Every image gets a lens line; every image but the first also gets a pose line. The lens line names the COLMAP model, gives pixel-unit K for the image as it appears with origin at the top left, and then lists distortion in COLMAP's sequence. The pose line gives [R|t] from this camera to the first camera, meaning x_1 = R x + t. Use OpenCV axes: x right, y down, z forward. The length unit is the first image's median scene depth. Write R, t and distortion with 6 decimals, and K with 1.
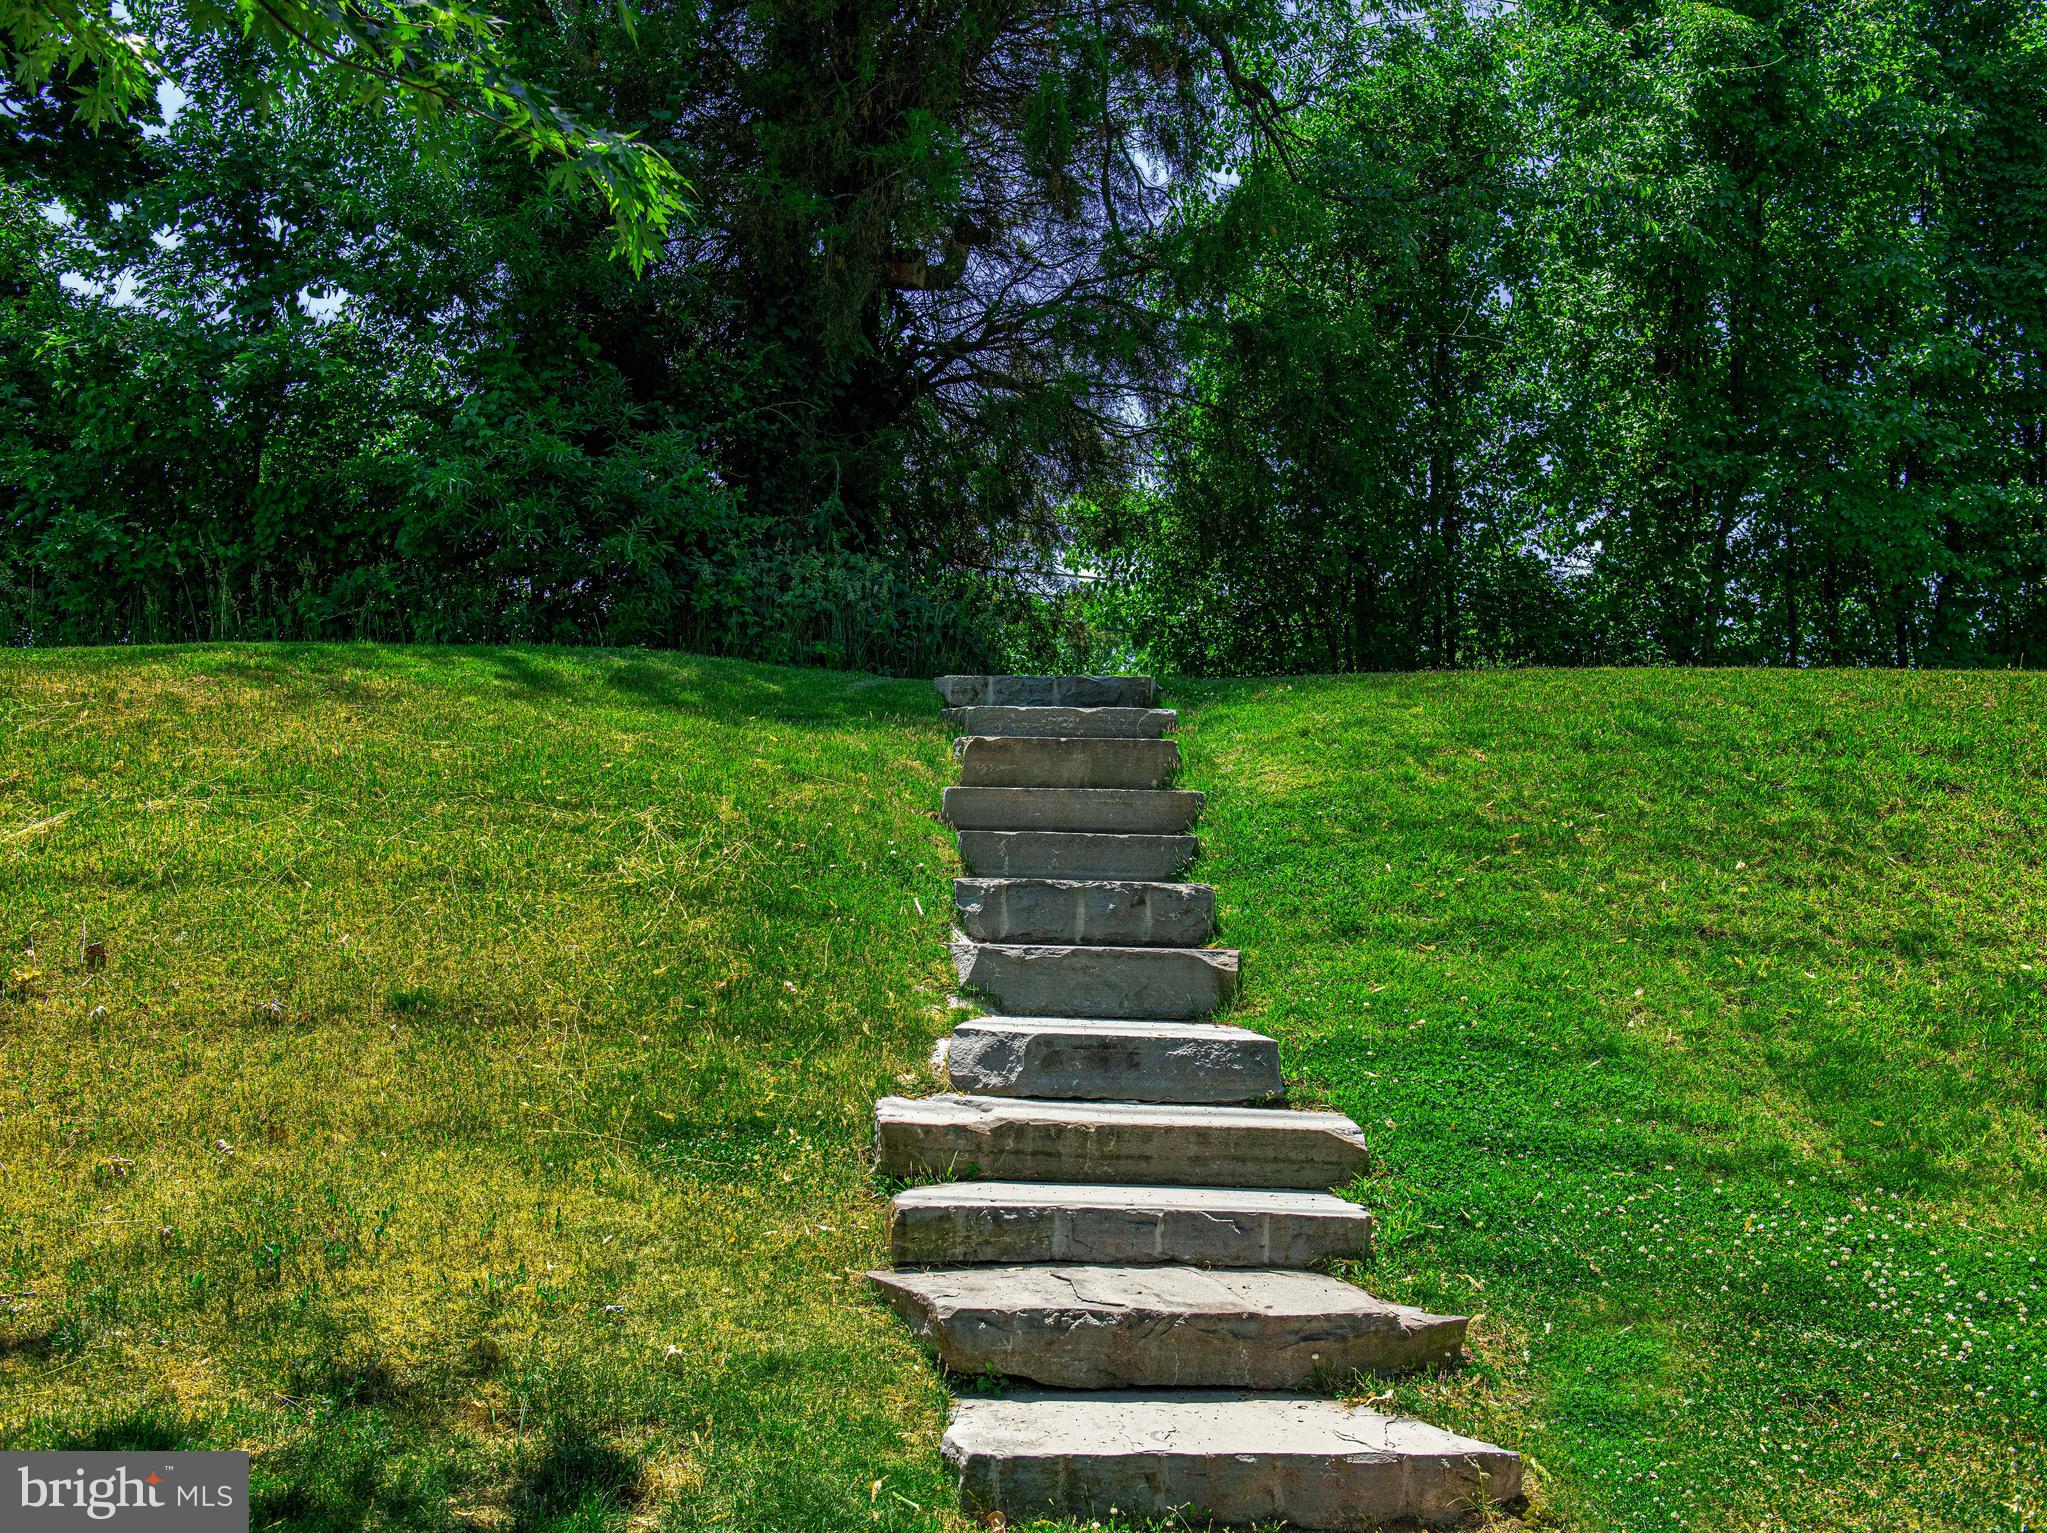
lens RADIAL K [[2376.2, 0, 1026.2], [0, 2376.2, 760.2], [0, 0, 1]] dist [0.036279, 0.000000]
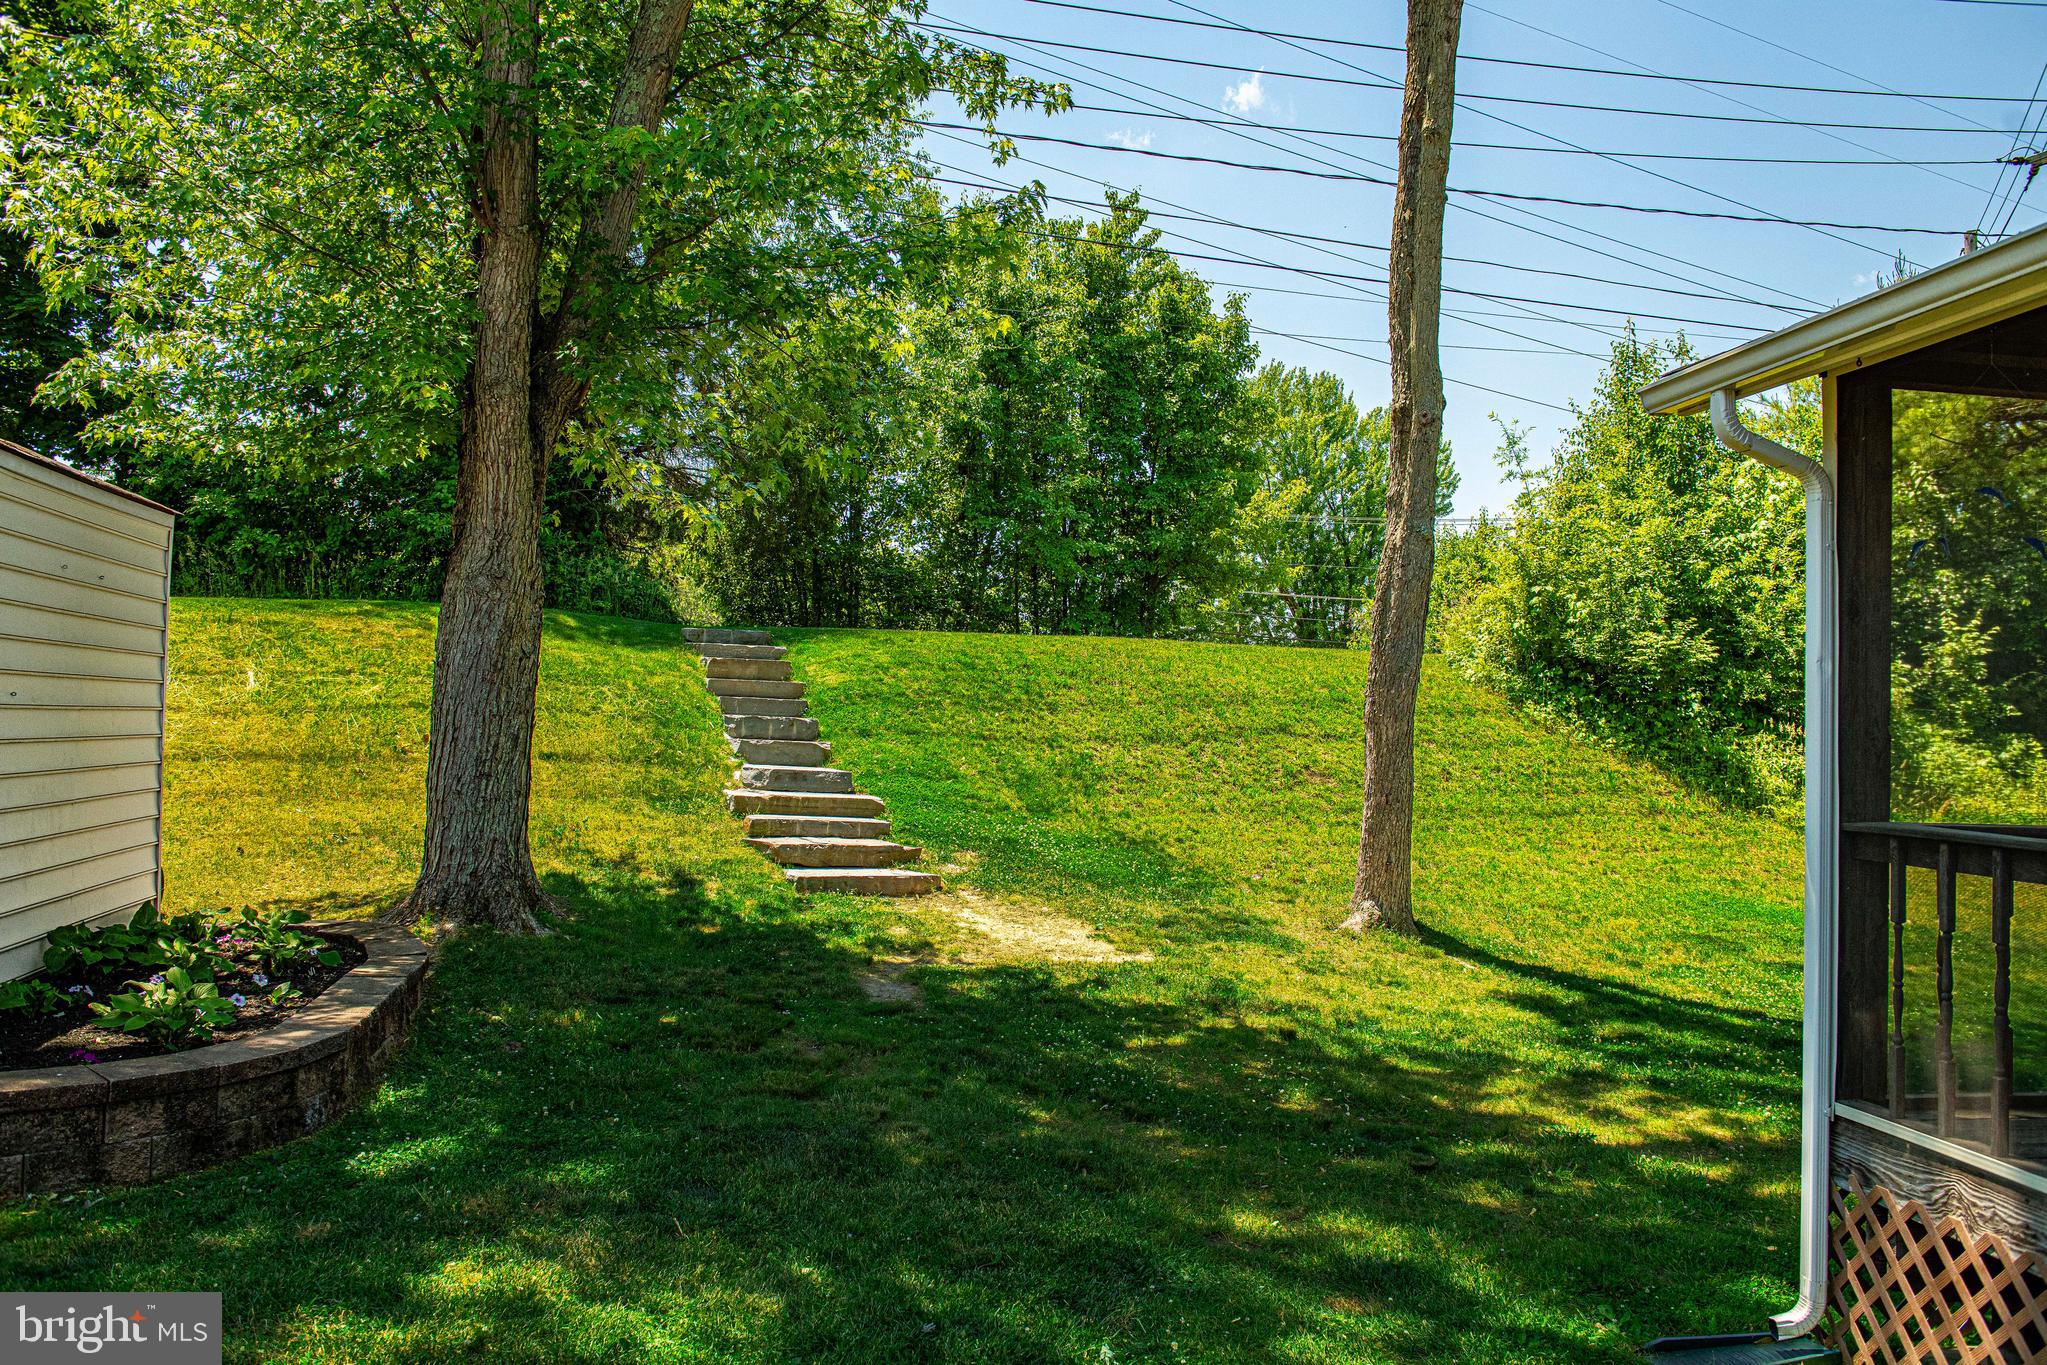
lens RADIAL K [[1635.9, 0, 1021.4], [0, 1635.9, 679.3], [0, 0, 1]] dist [-0.036248, 0.003488]
pose [[0.949626, 0.025176, 0.312372, -0.304275], [-0.037688, 0.998708, 0.034081, -0.070453], [-0.311111, -0.044137, 0.949348, -0.924610]]
